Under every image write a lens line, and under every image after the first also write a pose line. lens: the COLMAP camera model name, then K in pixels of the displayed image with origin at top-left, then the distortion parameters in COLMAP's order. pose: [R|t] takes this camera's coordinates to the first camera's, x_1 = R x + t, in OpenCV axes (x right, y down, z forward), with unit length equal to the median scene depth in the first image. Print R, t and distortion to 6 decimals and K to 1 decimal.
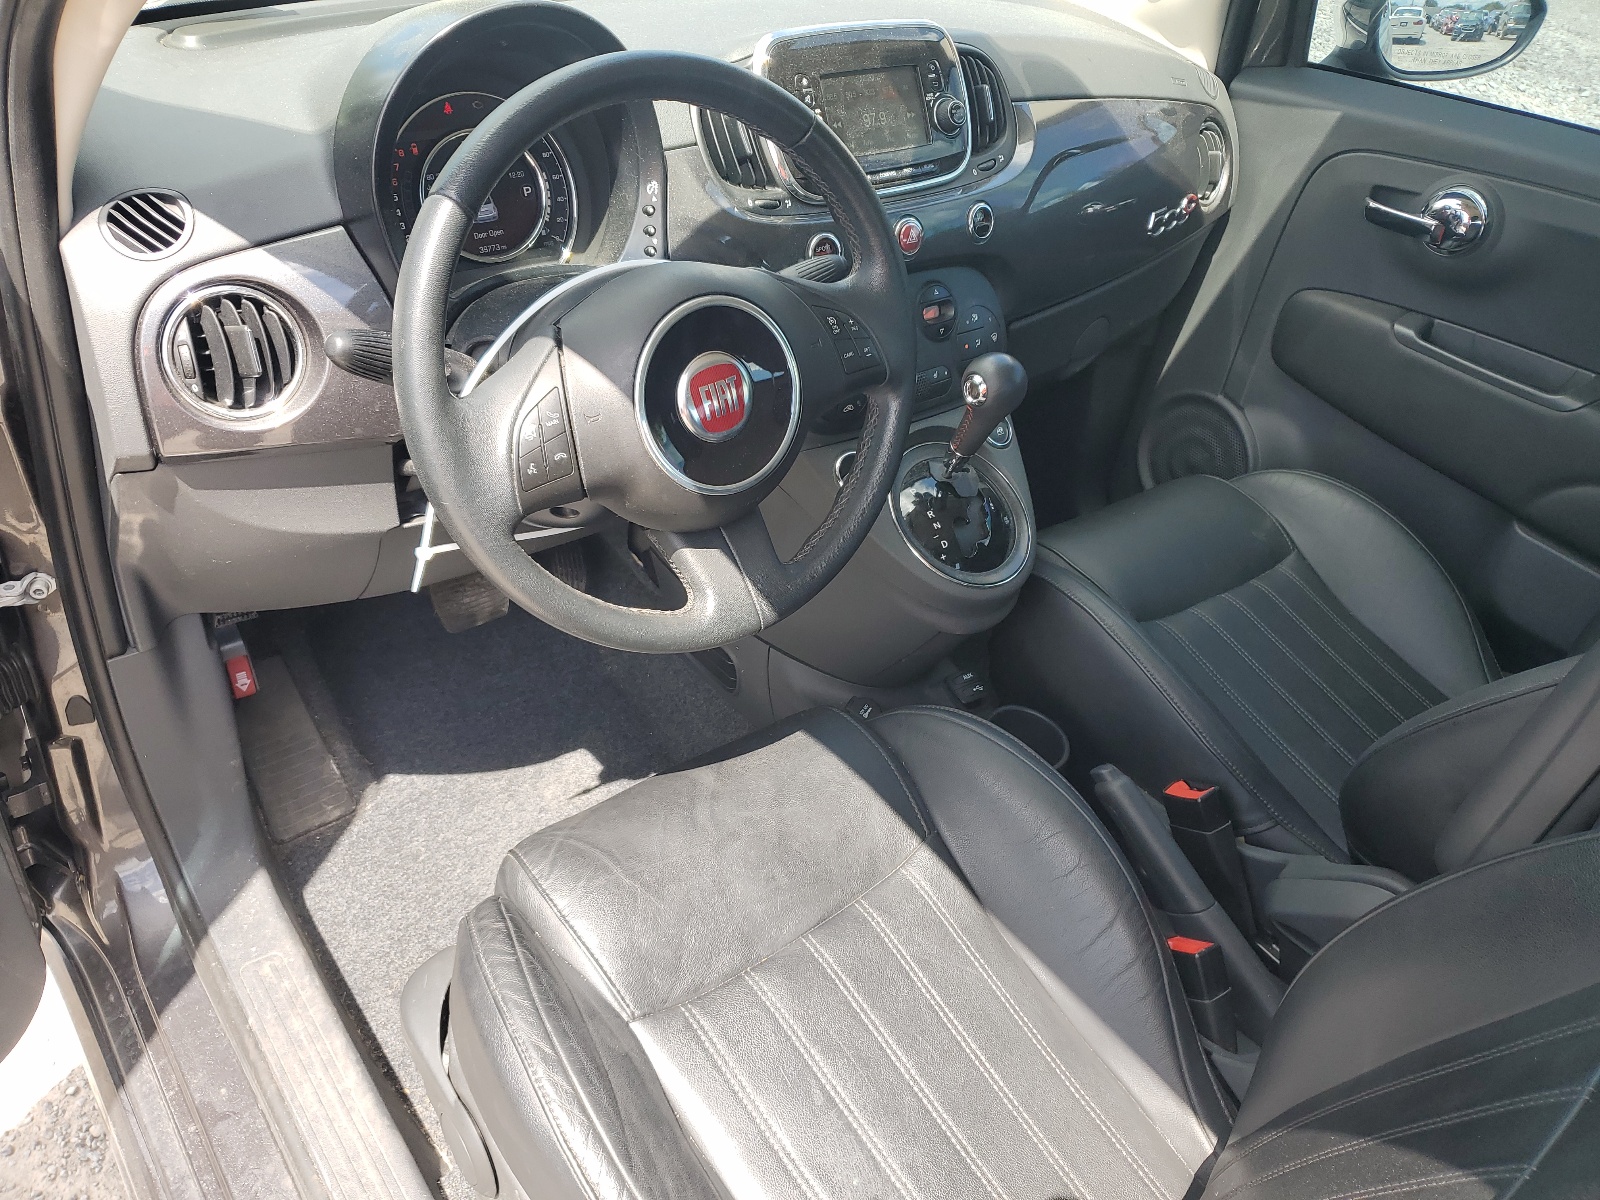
lens RADIAL K [[1205.5, 0, 800.0], [0, 1205.5, 600.0], [0, 0, 1]] dist [0.048833, -0.109099]
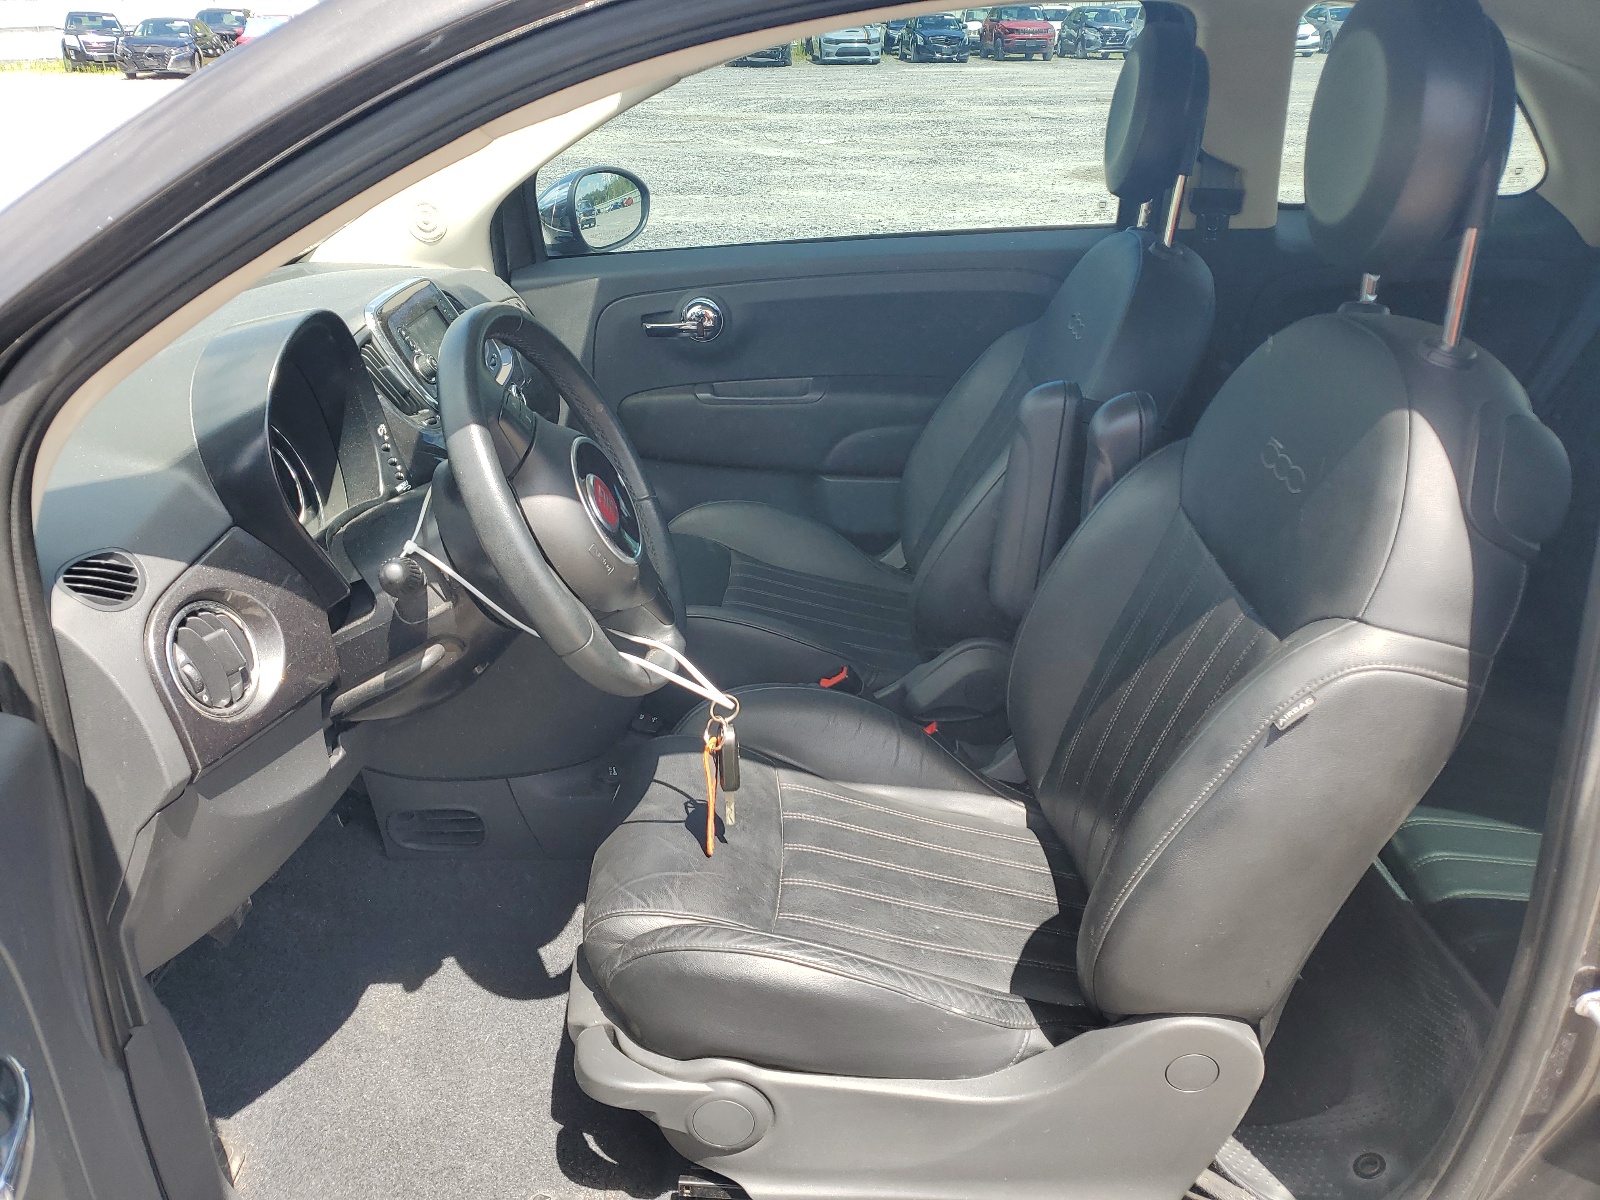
lens RADIAL K [[1215.5, 0, 800.0], [0, 1215.5, 600.0], [0, 0, 1]] dist [-0.000247, 0.000363]
pose [[0.620634, -0.412449, 0.666858, -0.555316], [0.521067, 0.852467, 0.042299, -0.010589], [-0.585920, 0.321225, 0.743984, -0.105807]]
